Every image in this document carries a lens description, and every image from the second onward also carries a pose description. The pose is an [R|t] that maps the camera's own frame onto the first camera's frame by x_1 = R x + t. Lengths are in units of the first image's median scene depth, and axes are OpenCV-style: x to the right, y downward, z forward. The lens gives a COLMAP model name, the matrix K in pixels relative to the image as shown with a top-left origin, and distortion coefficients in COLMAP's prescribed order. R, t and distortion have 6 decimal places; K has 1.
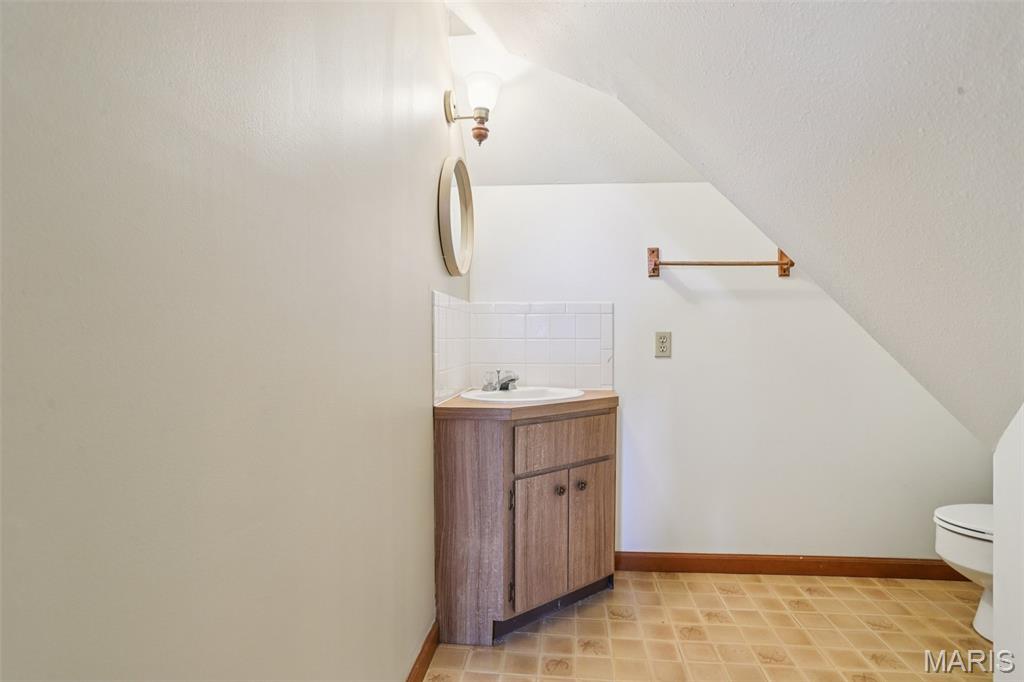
lens RADIAL K [[506.6, 0, 510.1], [0, 506.6, 341.2], [0, 0, 1]] dist [-0.029123, 0.006321]
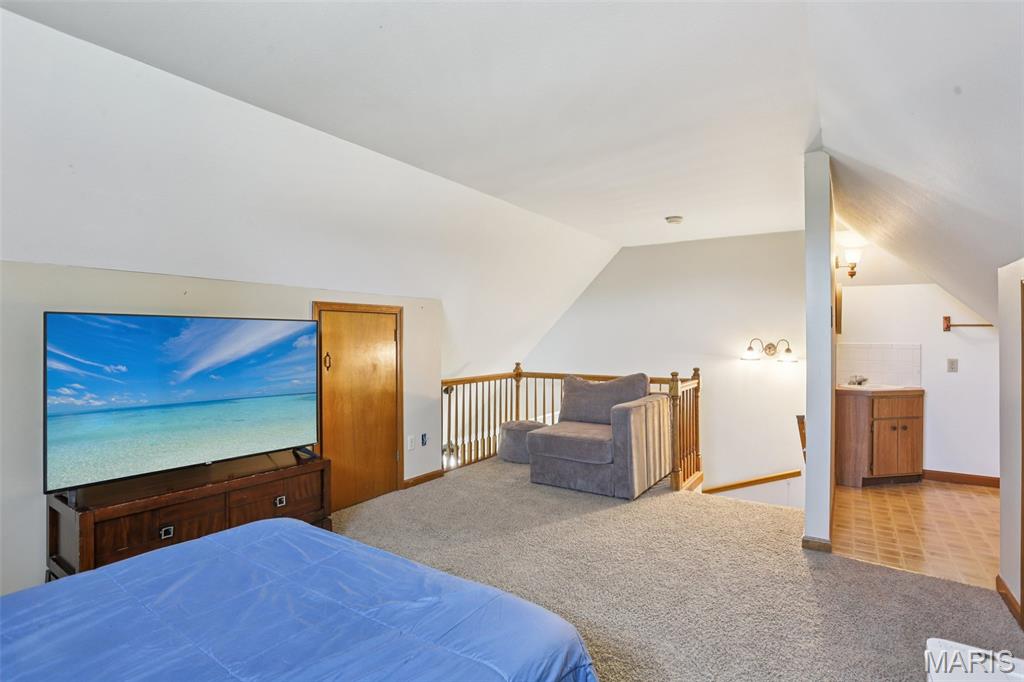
lens RADIAL K [[506.6, 0, 515.8], [0, 506.6, 337.1], [0, 0, 1]] dist [-0.029123, 0.006321]
pose [[0.891746, 0.001097, -0.452535, -0.406946], [-0.004873, 0.999962, -0.007178, -0.095815], [0.452510, 0.008607, 0.891718, -1.799604]]
